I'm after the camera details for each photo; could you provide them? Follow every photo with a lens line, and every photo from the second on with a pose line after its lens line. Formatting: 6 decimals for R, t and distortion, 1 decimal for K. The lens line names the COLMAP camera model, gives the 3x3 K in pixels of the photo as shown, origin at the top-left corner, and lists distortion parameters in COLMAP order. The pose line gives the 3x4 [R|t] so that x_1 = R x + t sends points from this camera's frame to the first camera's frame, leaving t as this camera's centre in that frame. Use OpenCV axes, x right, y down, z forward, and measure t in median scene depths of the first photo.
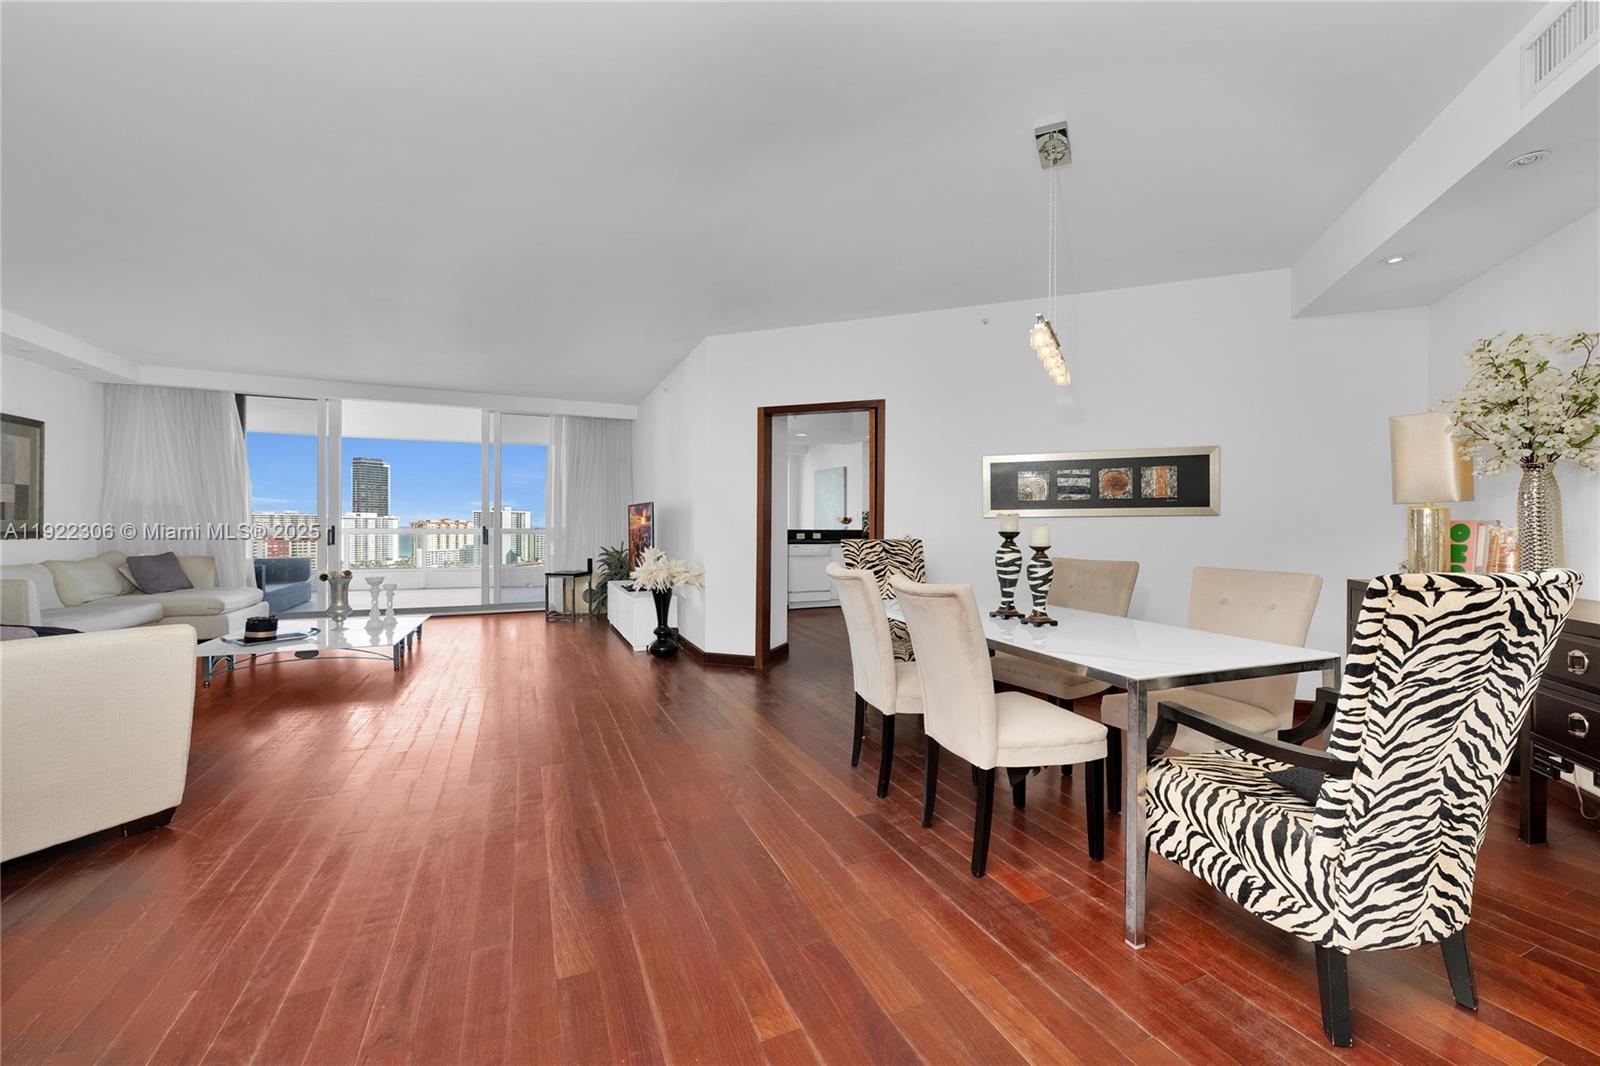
lens RADIAL K [[661.4, 0, 802.4], [0, 661.4, 528.7], [0, 0, 1]] dist [0.001790, -0.000666]
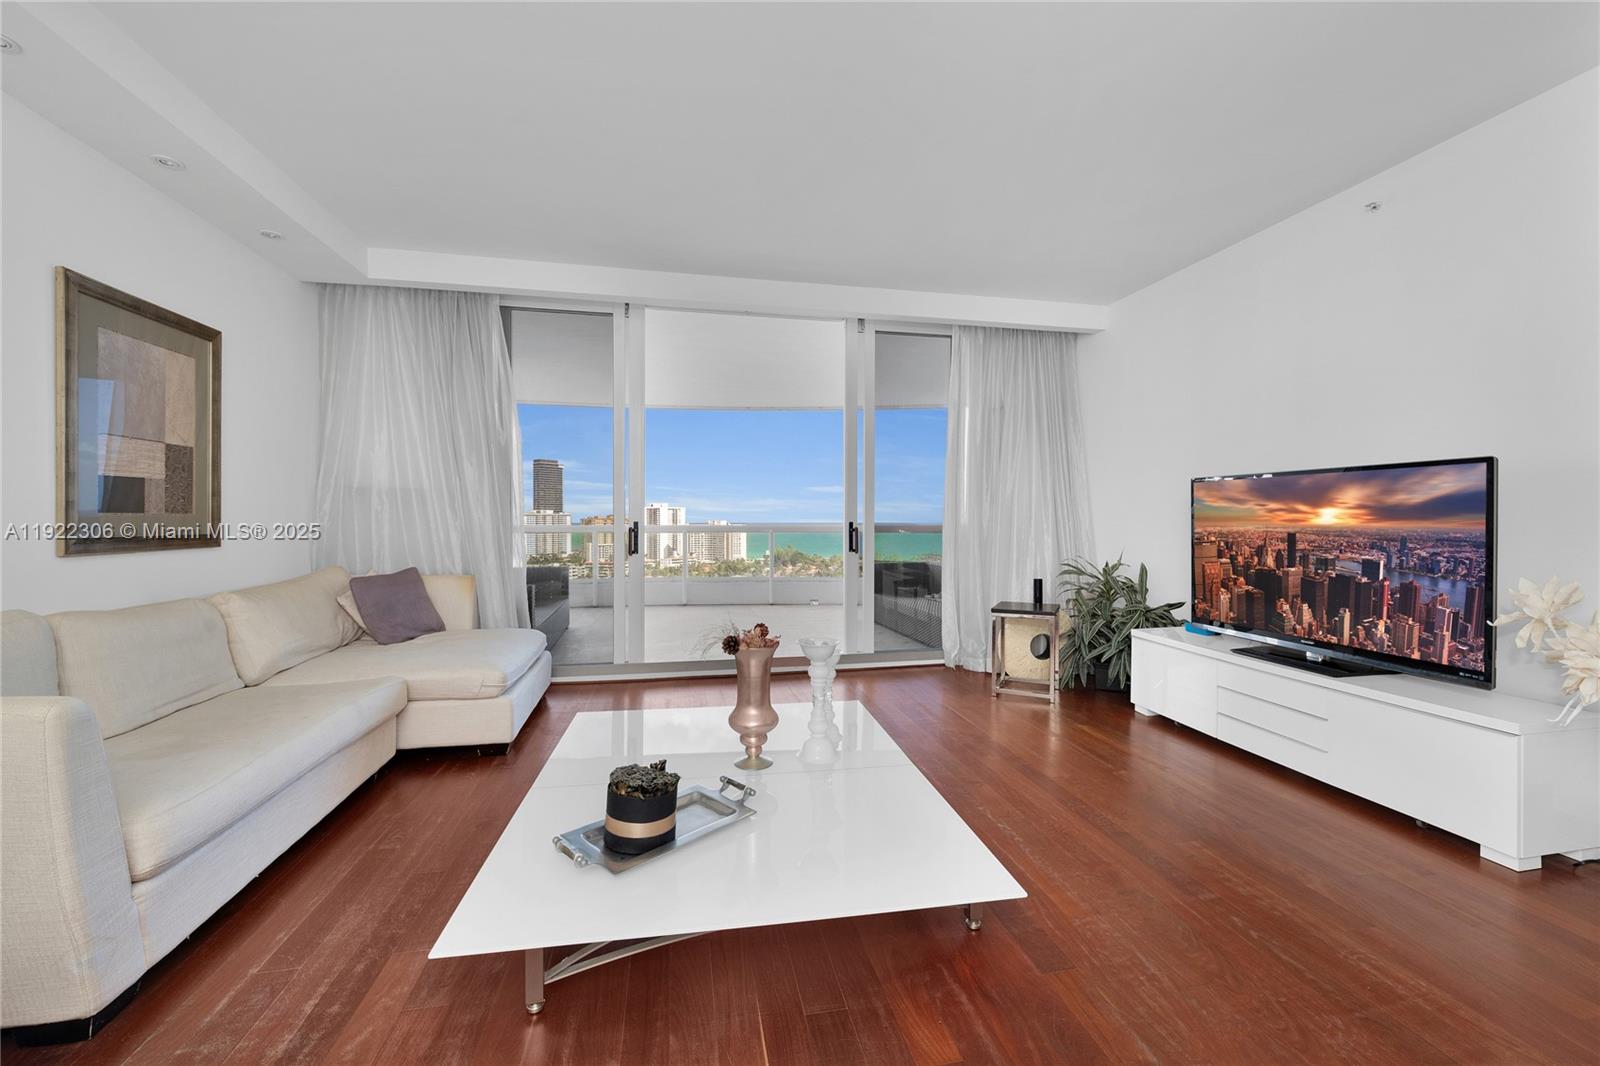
lens RADIAL K [[661.4, 0, 768.5], [0, 661.4, 522.7], [0, 0, 1]] dist [0.001790, -0.000666]
pose [[0.968734, -0.004088, -0.248069, -0.512871], [0.003792, 0.999991, -0.001674, -0.003053], [0.248074, 0.000681, 0.968741, 0.520353]]
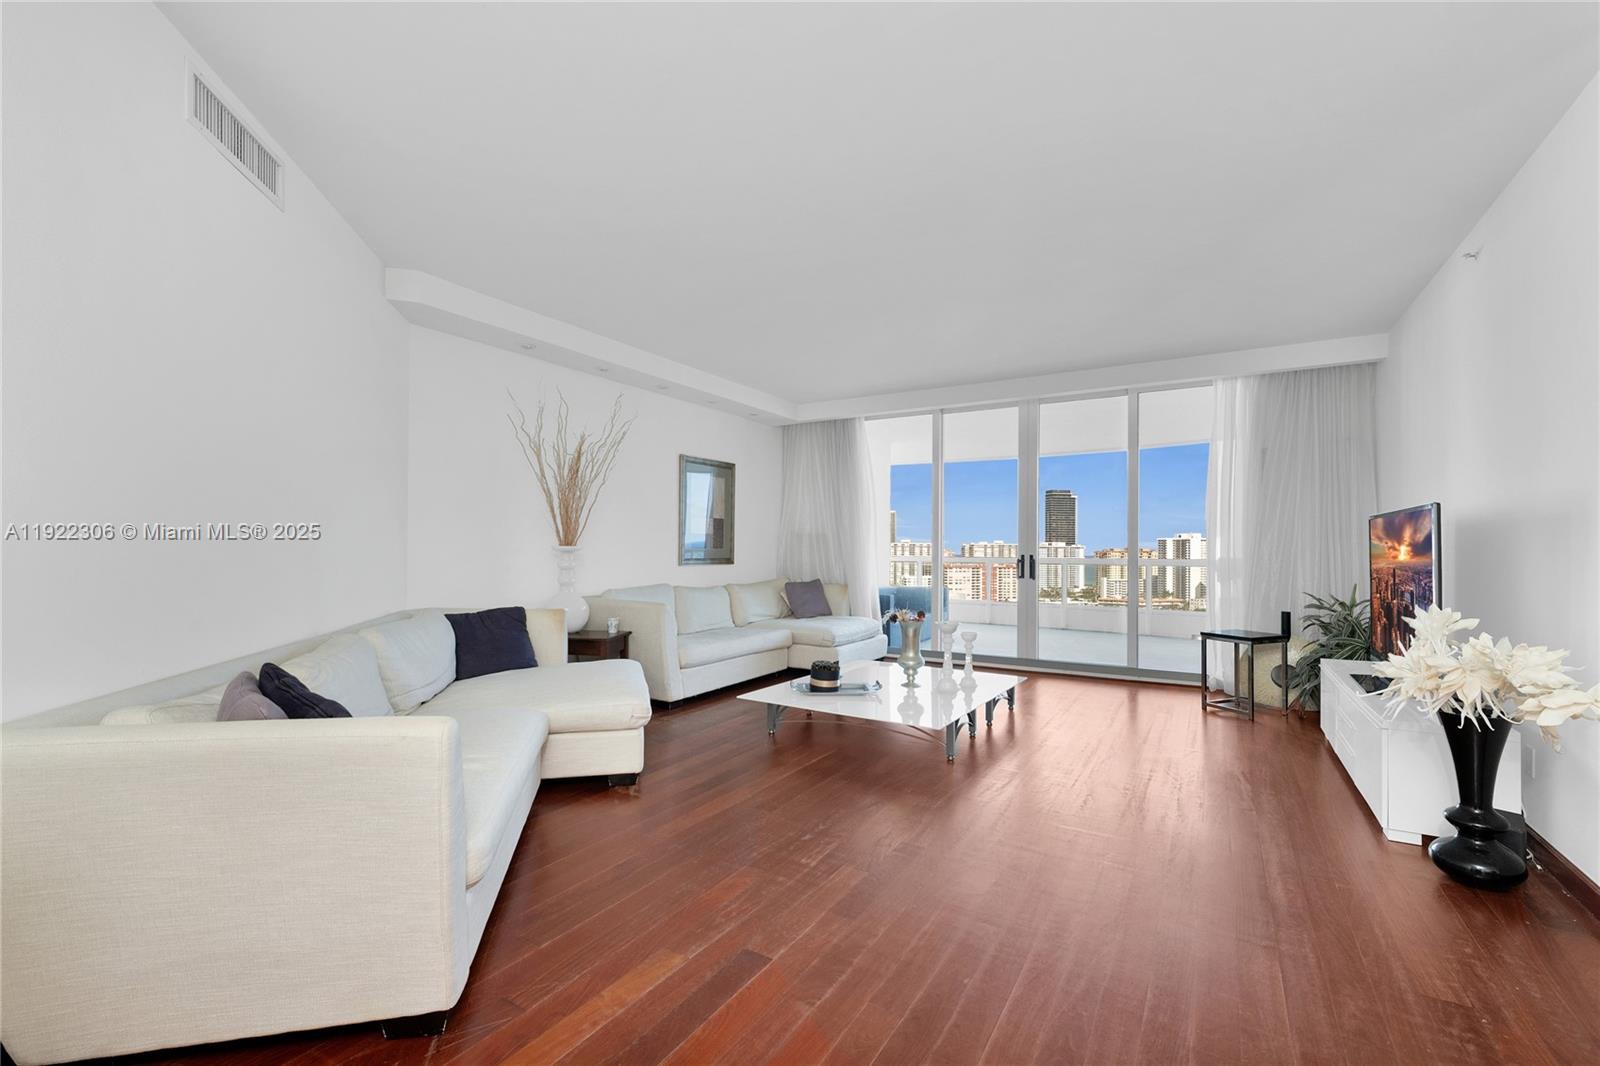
lens RADIAL K [[661.4, 0, 811.1], [0, 661.4, 547.1], [0, 0, 1]] dist [0.001790, -0.000666]
pose [[0.576129, -0.004515, -0.817346, -0.102917], [-0.008833, 0.999892, -0.011750, -0.003544], [0.817311, 0.013989, 0.576027, 0.390981]]
